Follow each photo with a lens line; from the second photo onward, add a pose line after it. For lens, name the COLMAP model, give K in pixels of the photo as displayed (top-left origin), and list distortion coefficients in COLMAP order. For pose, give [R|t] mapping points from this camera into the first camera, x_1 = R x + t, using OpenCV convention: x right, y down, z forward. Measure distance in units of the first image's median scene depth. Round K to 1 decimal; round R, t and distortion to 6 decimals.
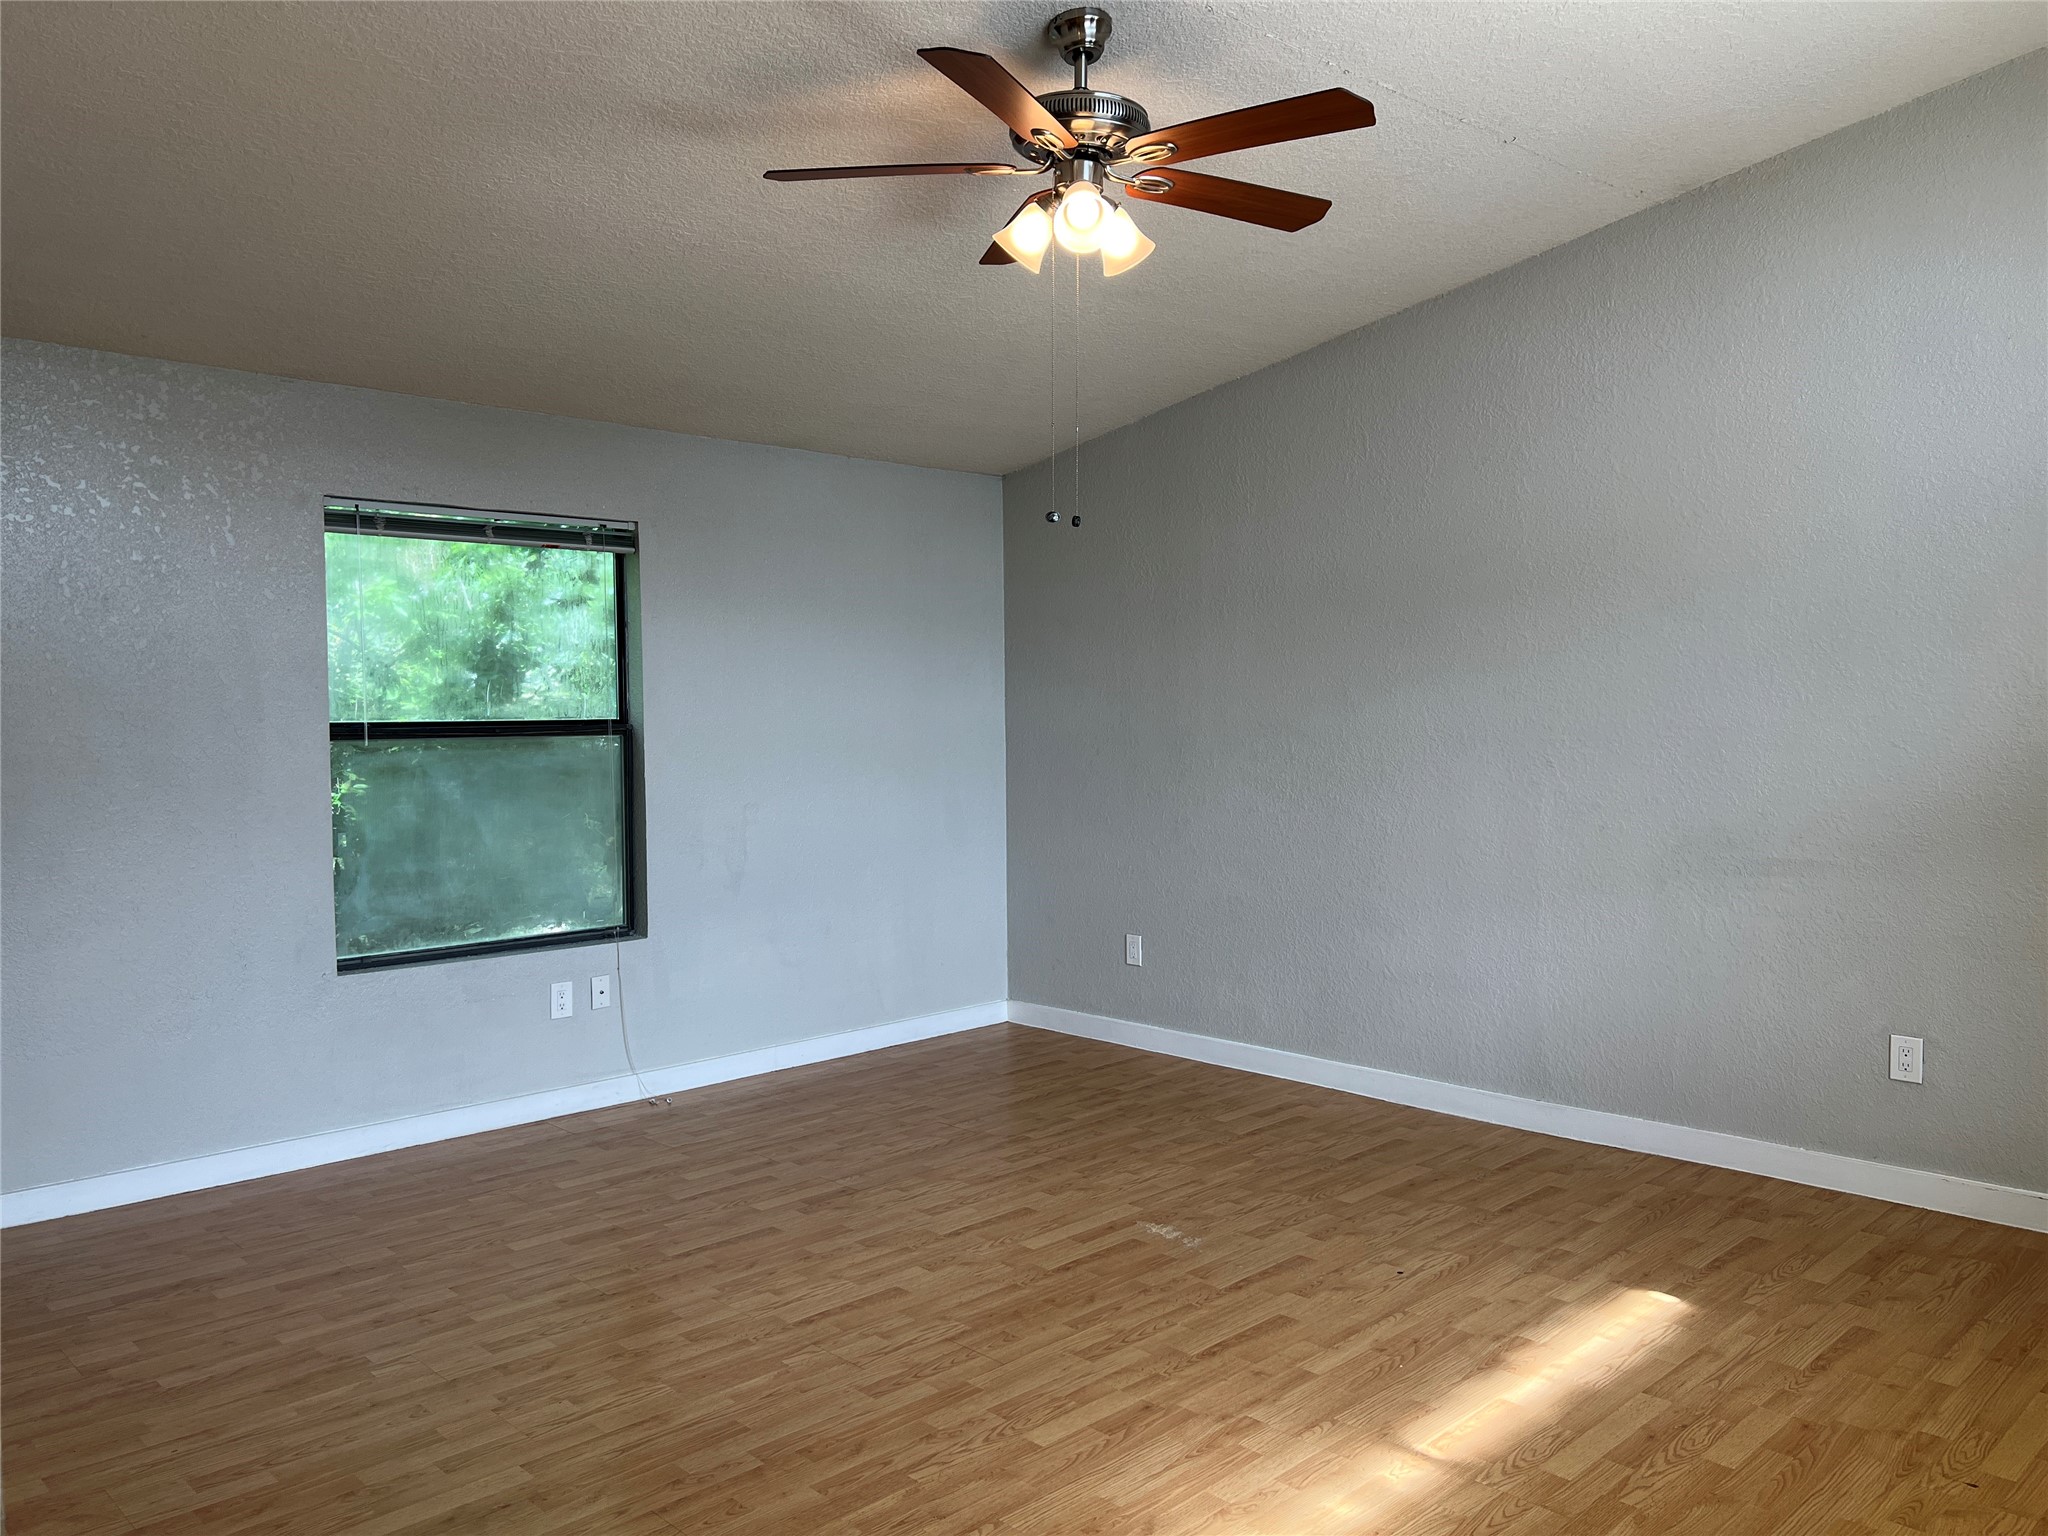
lens RADIAL K [[1540.0, 0, 1028.4], [0, 1540.0, 773.5], [0, 0, 1]] dist [0.054270, -0.060516]
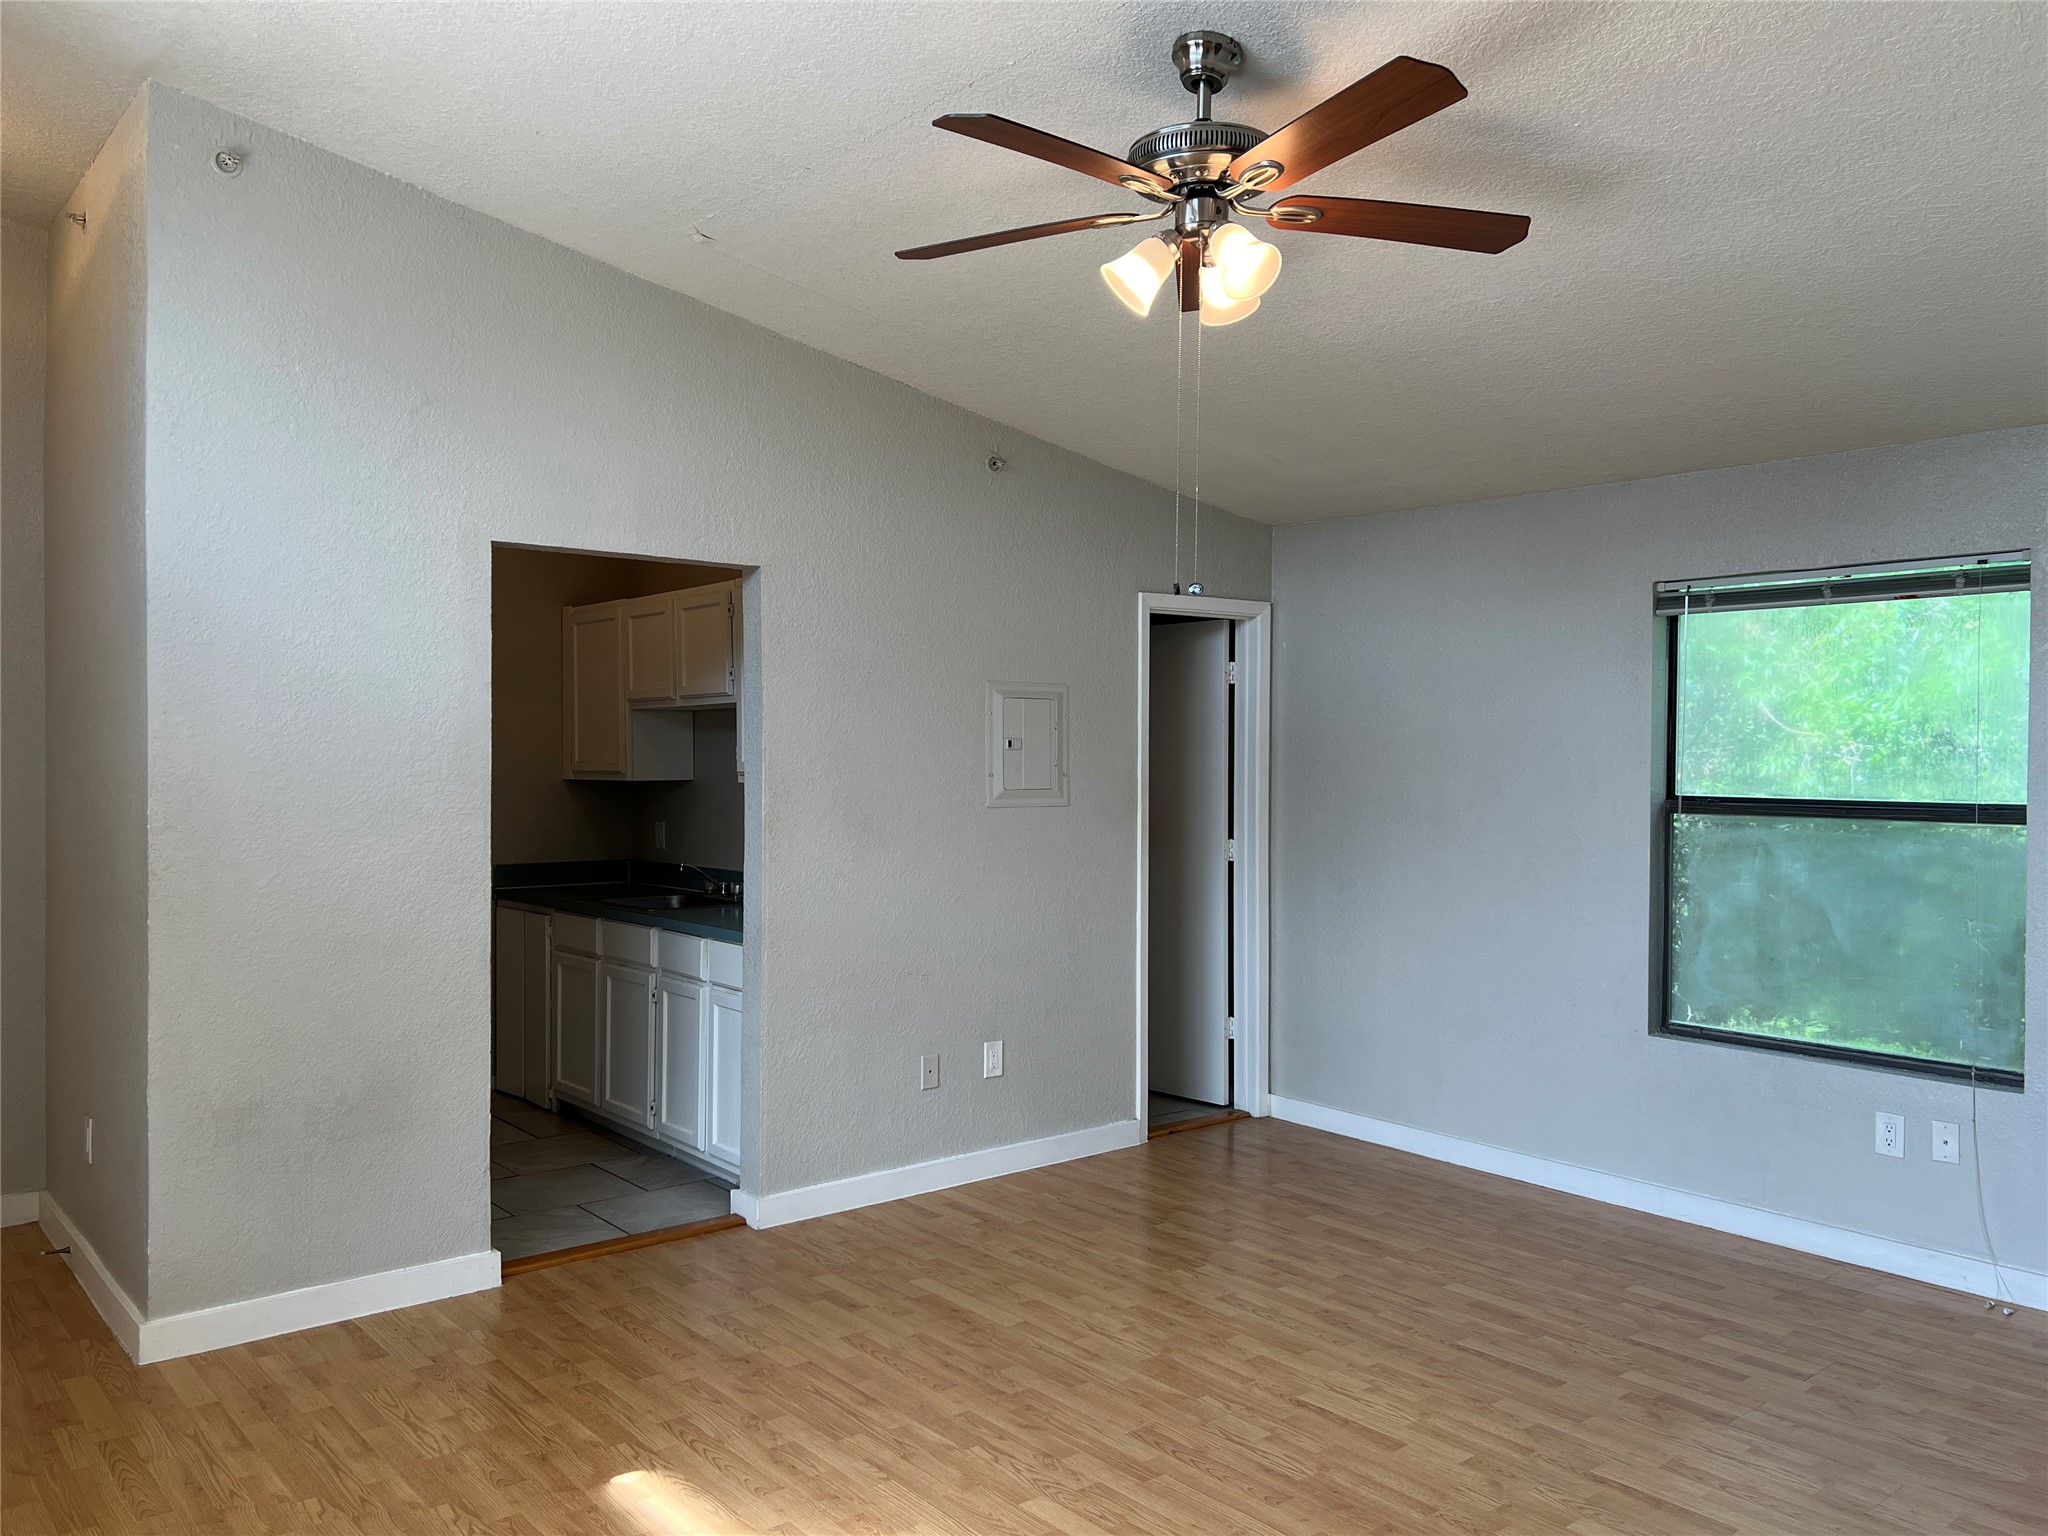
lens RADIAL K [[1540.0, 0, 1028.4], [0, 1540.0, 773.5], [0, 0, 1]] dist [0.054270, -0.060516]
pose [[-0.070787, 0.016133, -0.997361, 0.805829], [-0.054433, 0.998317, 0.020012, -0.057522], [0.996005, 0.055706, -0.069790, 0.819644]]
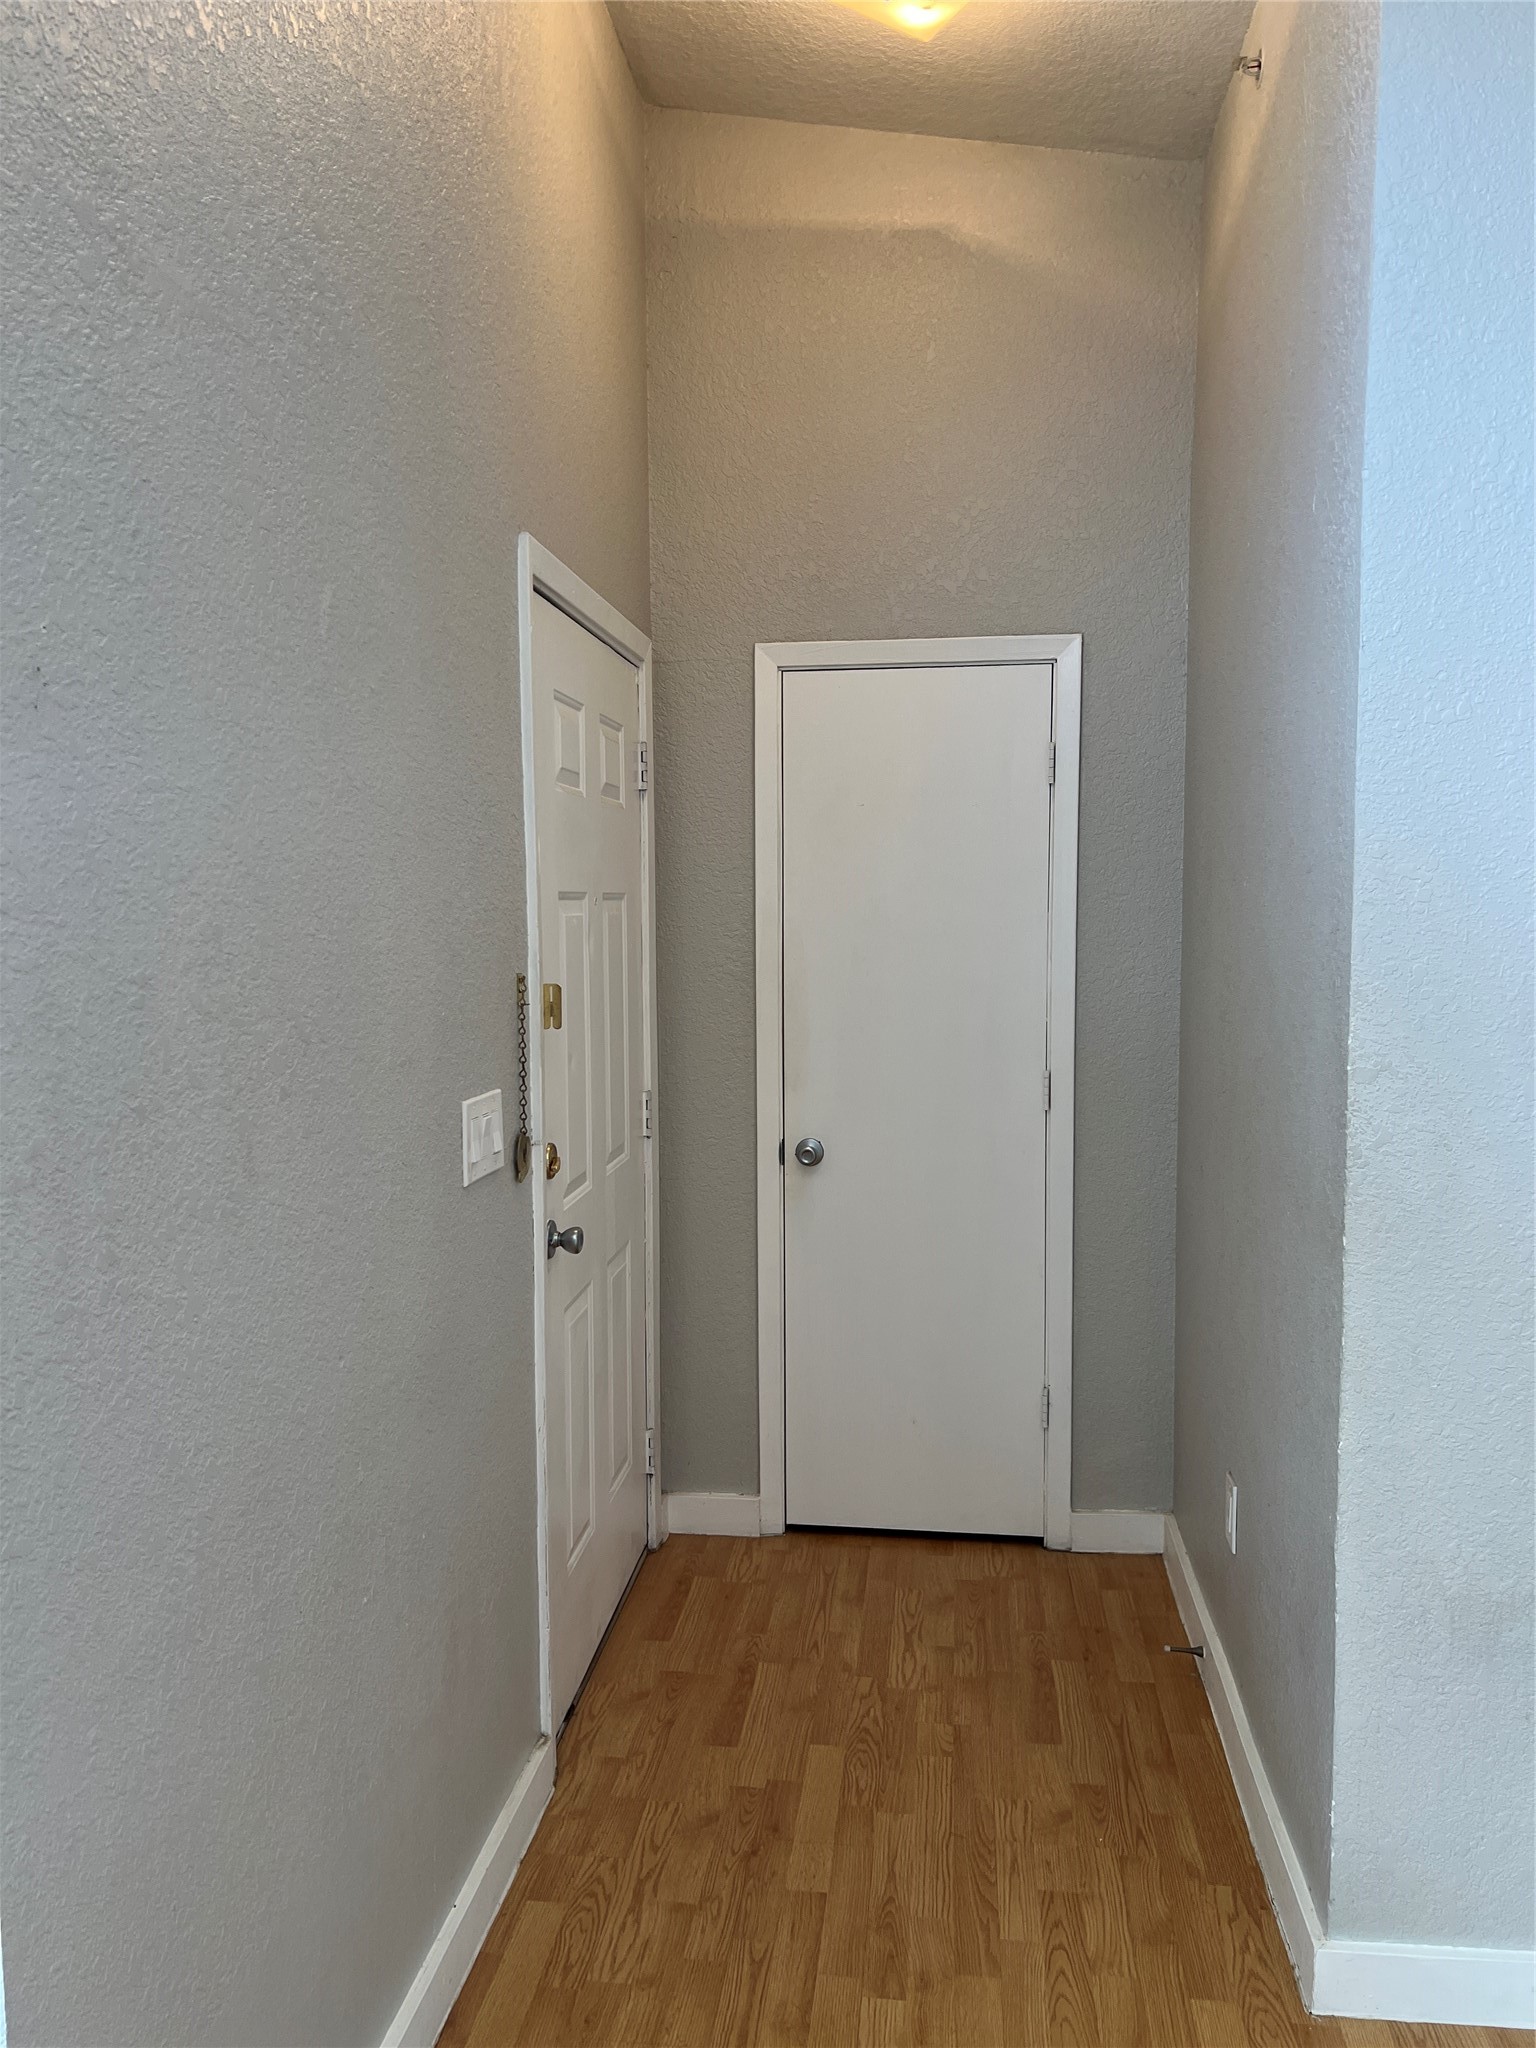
lens RADIAL K [[1540.0, 0, 768.0], [0, 1540.0, 1024.0], [0, 0, 1]] dist [0.054270, -0.060516]
pose [[-0.777940, 0.056410, -0.625801, 0.354531], [-0.024776, 0.992433, 0.120258, -0.048011], [0.627849, 0.109058, -0.770657, 0.484308]]
